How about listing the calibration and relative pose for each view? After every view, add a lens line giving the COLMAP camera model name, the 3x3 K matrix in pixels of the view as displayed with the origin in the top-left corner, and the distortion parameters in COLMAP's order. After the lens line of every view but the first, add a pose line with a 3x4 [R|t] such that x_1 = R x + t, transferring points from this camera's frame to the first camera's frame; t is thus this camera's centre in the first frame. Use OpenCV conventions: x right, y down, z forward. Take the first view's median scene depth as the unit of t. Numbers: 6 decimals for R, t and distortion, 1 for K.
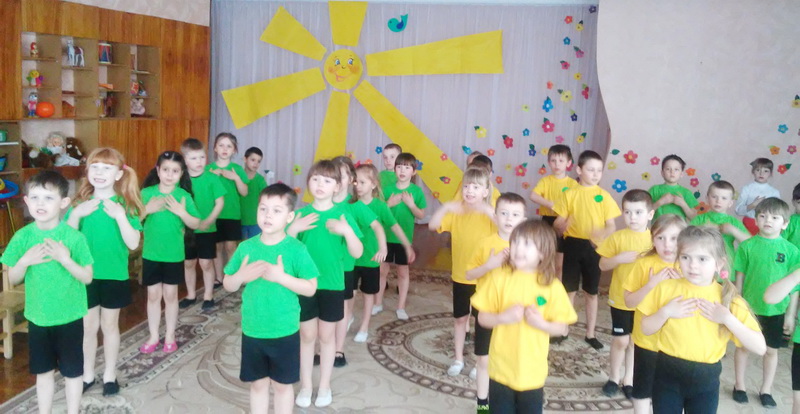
lens RADIAL K [[601.5, 0, 400.4], [0, 601.5, 208.3], [0, 0, 1]] dist [-0.003381, 0.000315]
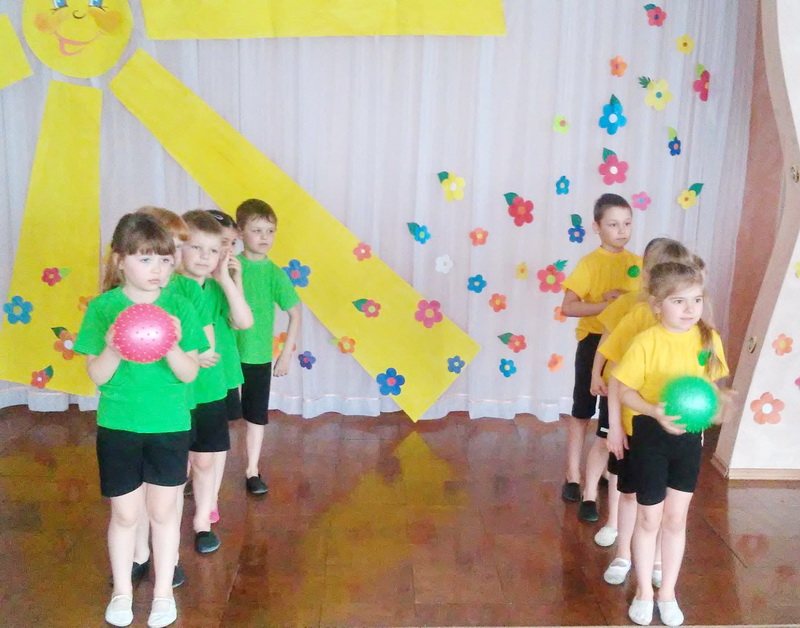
lens RADIAL K [[628.8, 0, 401.9], [0, 628.8, 311.1], [0, 0, 1]] dist [-0.003167, -0.008092]
pose [[0.977605, -0.055999, 0.202859, 0.010908], [0.045666, 0.997427, 0.055270, -0.069106], [-0.205432, -0.044769, 0.977647, 0.596181]]
